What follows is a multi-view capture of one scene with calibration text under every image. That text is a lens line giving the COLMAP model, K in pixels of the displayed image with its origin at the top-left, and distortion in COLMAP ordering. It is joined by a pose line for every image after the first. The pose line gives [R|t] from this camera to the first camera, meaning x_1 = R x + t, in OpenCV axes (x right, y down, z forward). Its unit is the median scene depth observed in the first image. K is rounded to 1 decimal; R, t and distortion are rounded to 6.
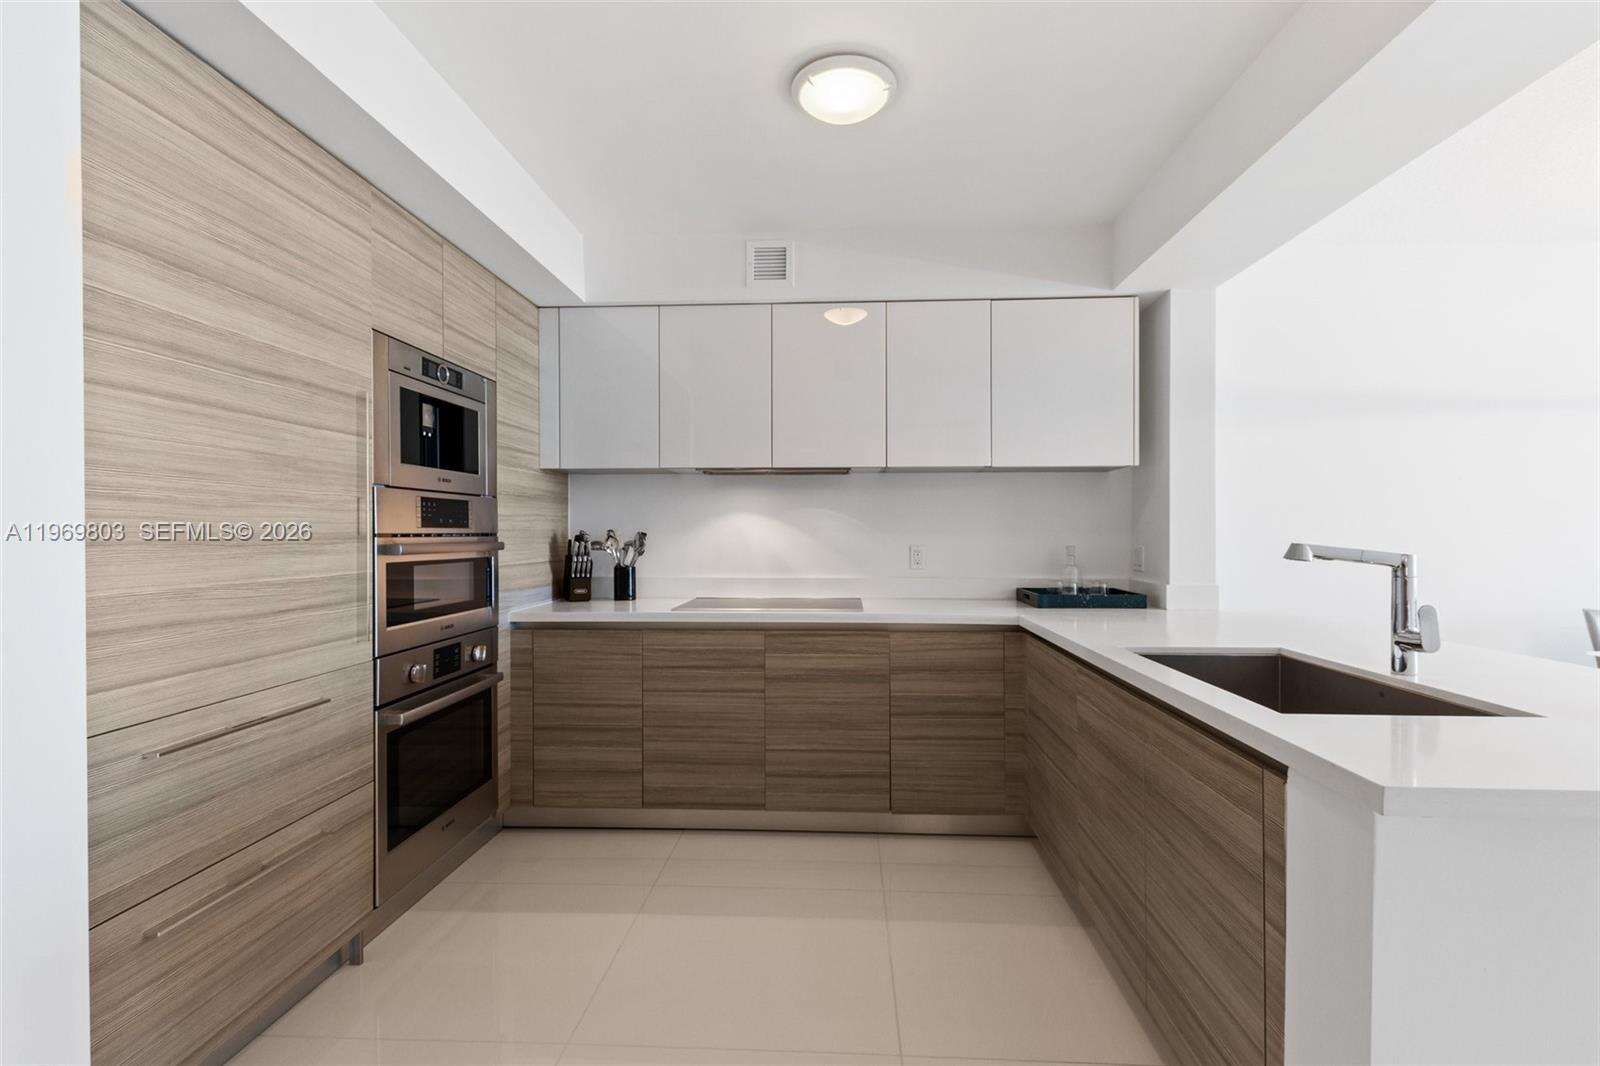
lens RADIAL K [[740.5, 0, 793.0], [0, 740.5, 534.1], [0, 0, 1]] dist [0.000066, -0.000066]
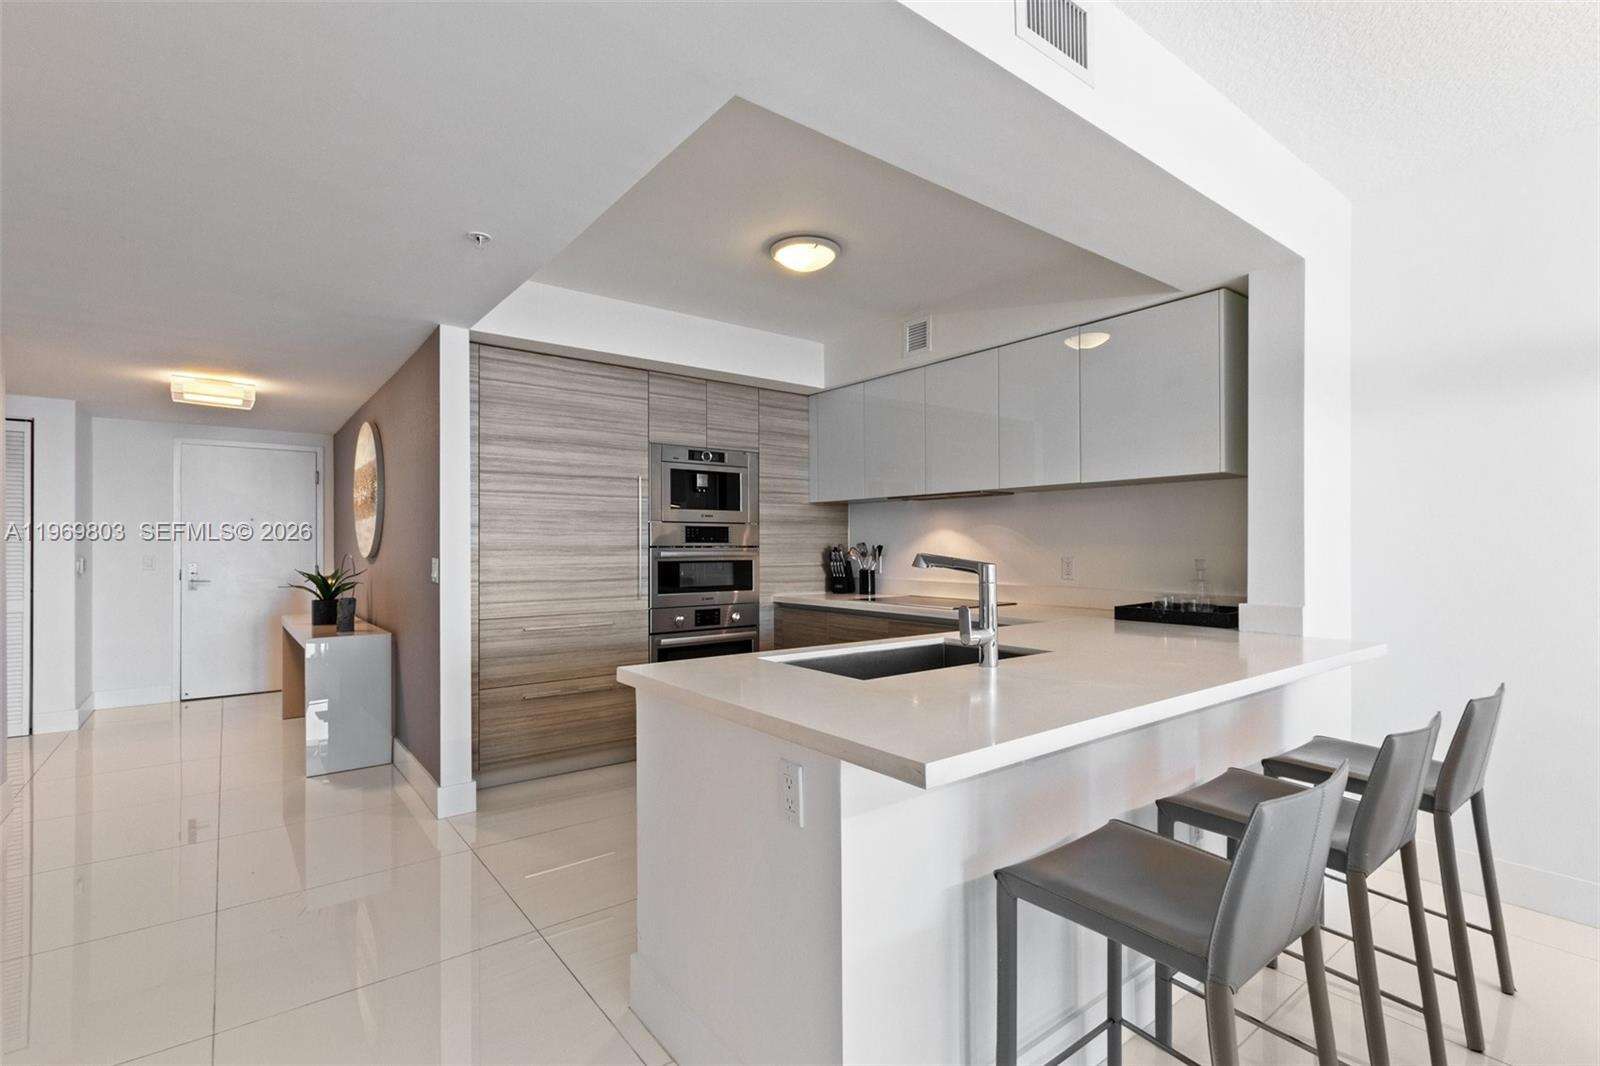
lens RADIAL K [[735.9, 0, 799.5], [0, 735.9, 543.5], [0, 0, 1]] dist [0.000618, -0.000059]
pose [[0.655226, -0.002081, -0.755430, 0.857846], [-0.001275, 0.999992, -0.003861, -0.000065], [0.755432, 0.003493, 0.655218, 0.007817]]
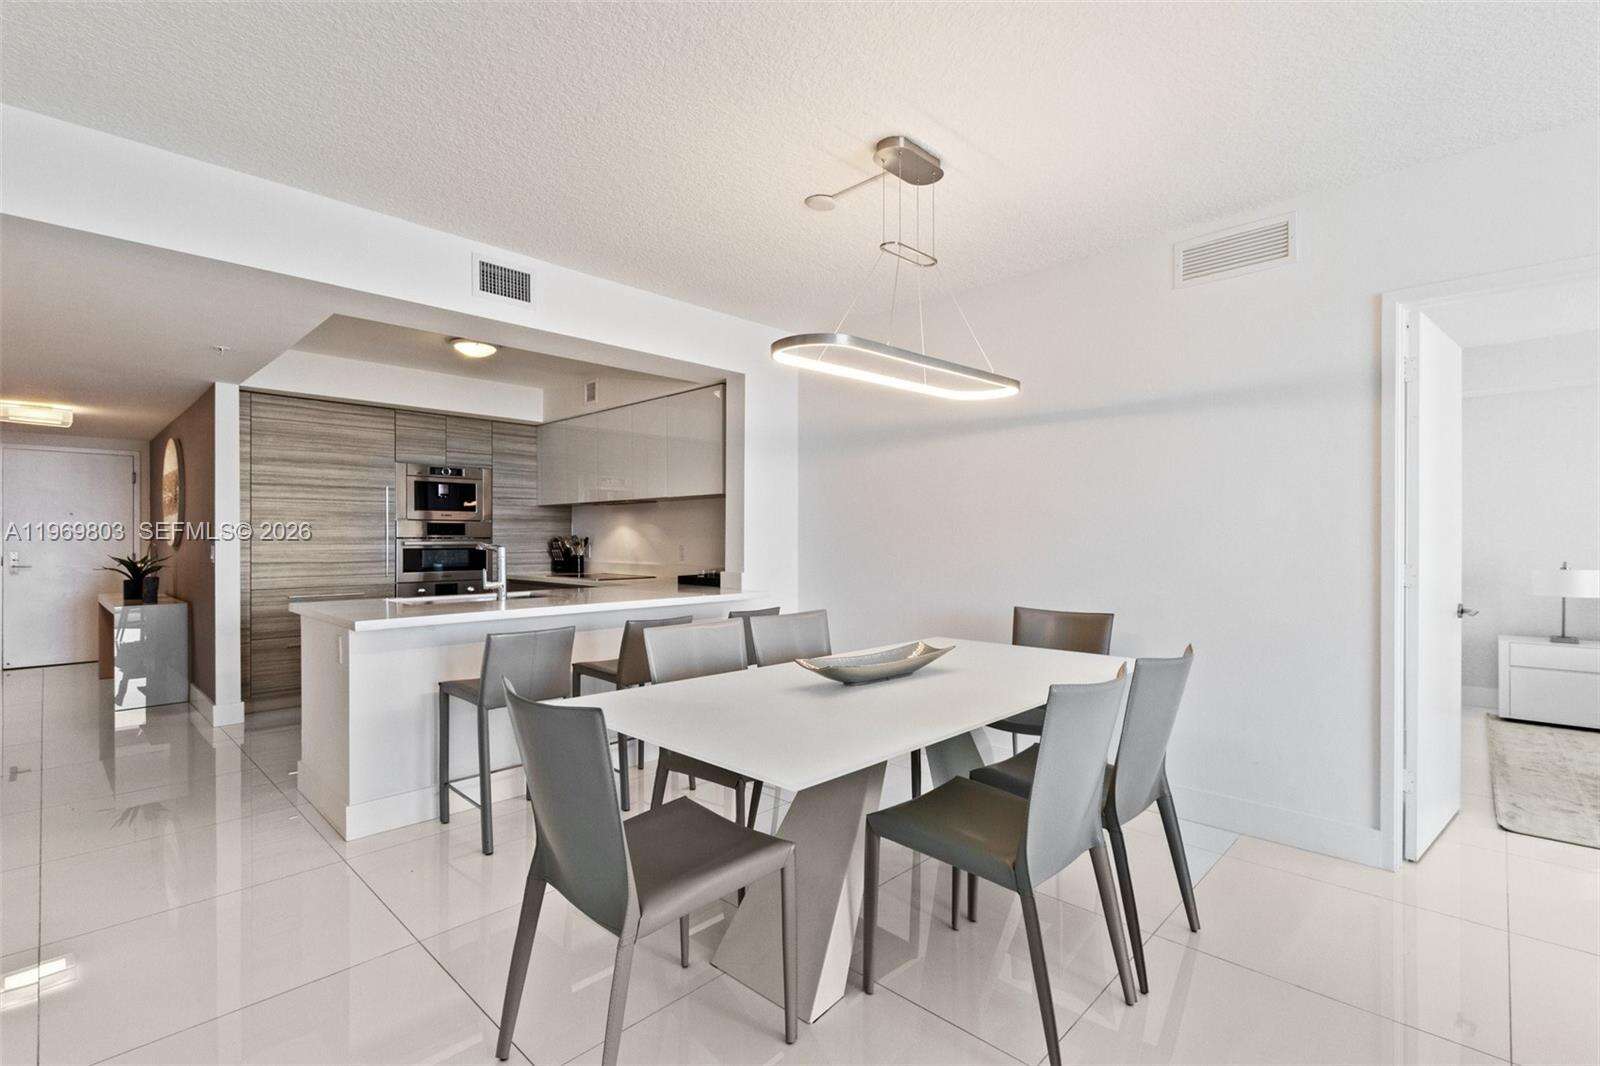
lens RADIAL K [[730.4, 0, 802.6], [0, 730.4, 539.8], [0, 0, 1]] dist [-0.003160, -0.001628]
pose [[0.757669, 0.003426, -0.652630, 1.673149], [-0.003417, 0.999993, 0.001282, -0.000123], [0.652630, 0.001259, 0.757676, -0.039549]]
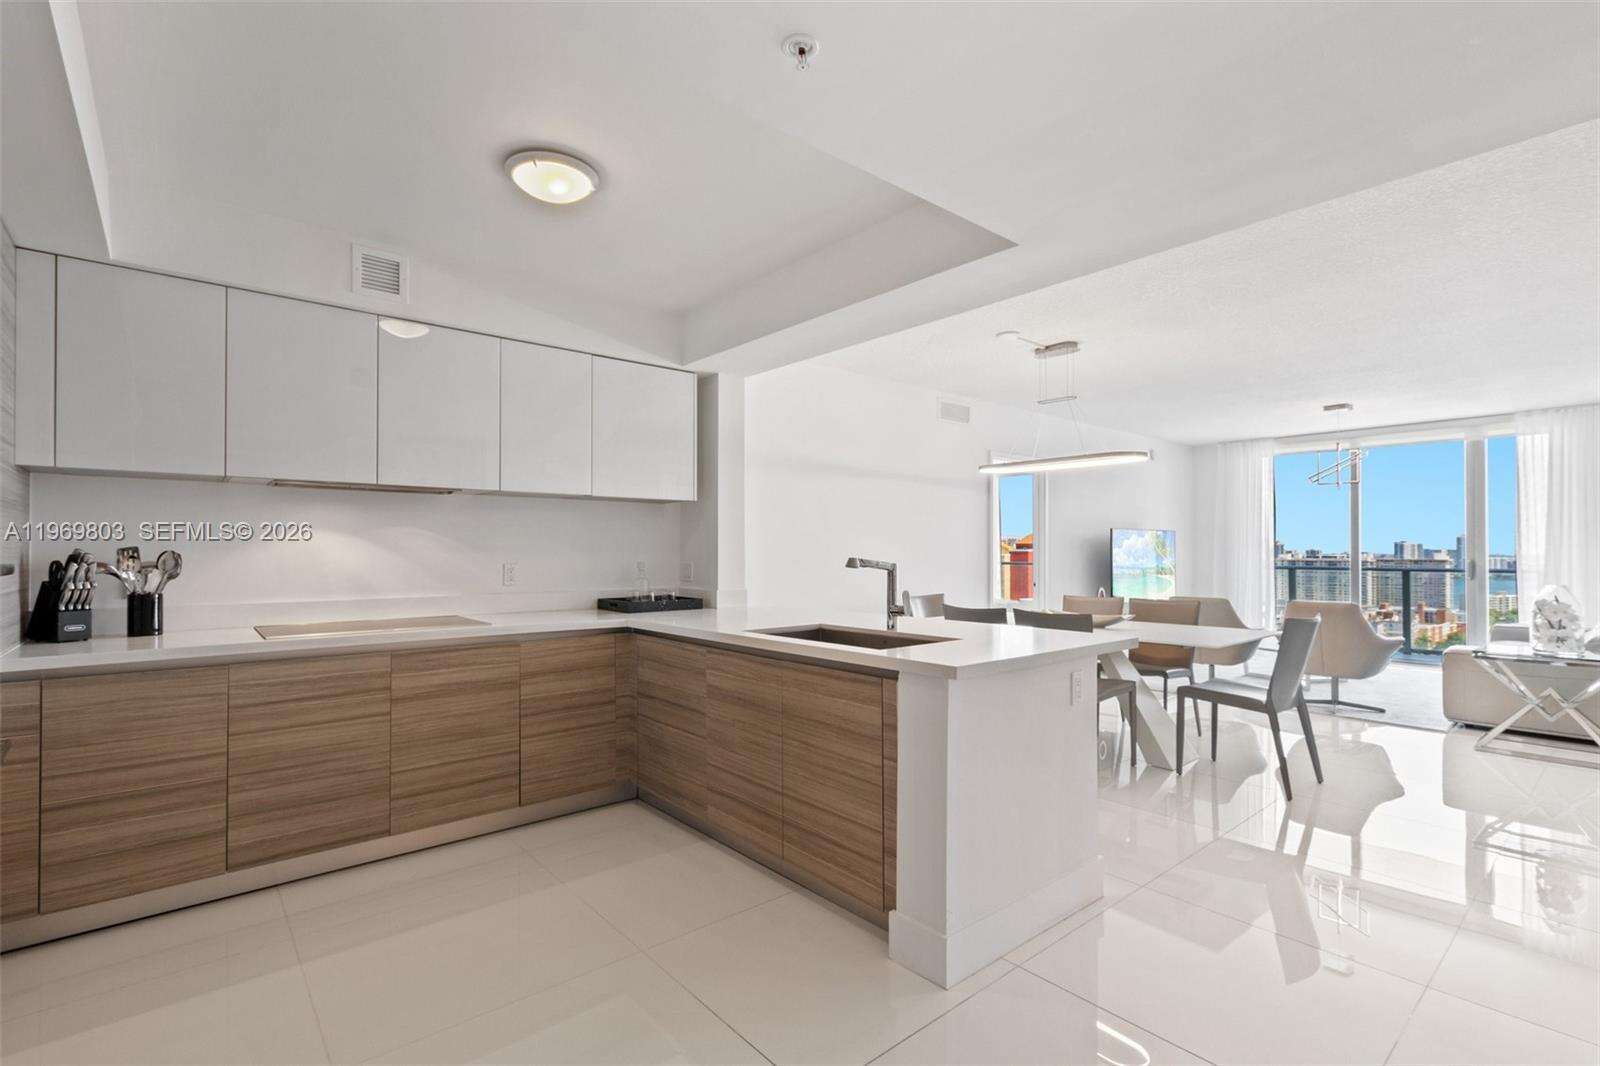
lens RADIAL K [[735.9, 0, 799.5], [0, 735.9, 543.5], [0, 0, 1]] dist [0.000618, -0.000059]
pose [[0.722840, 0.008020, 0.690968, -0.318975], [0.001362, 0.999914, -0.013032, 0.000934], [-0.691014, 0.010361, 0.722767, -0.078809]]
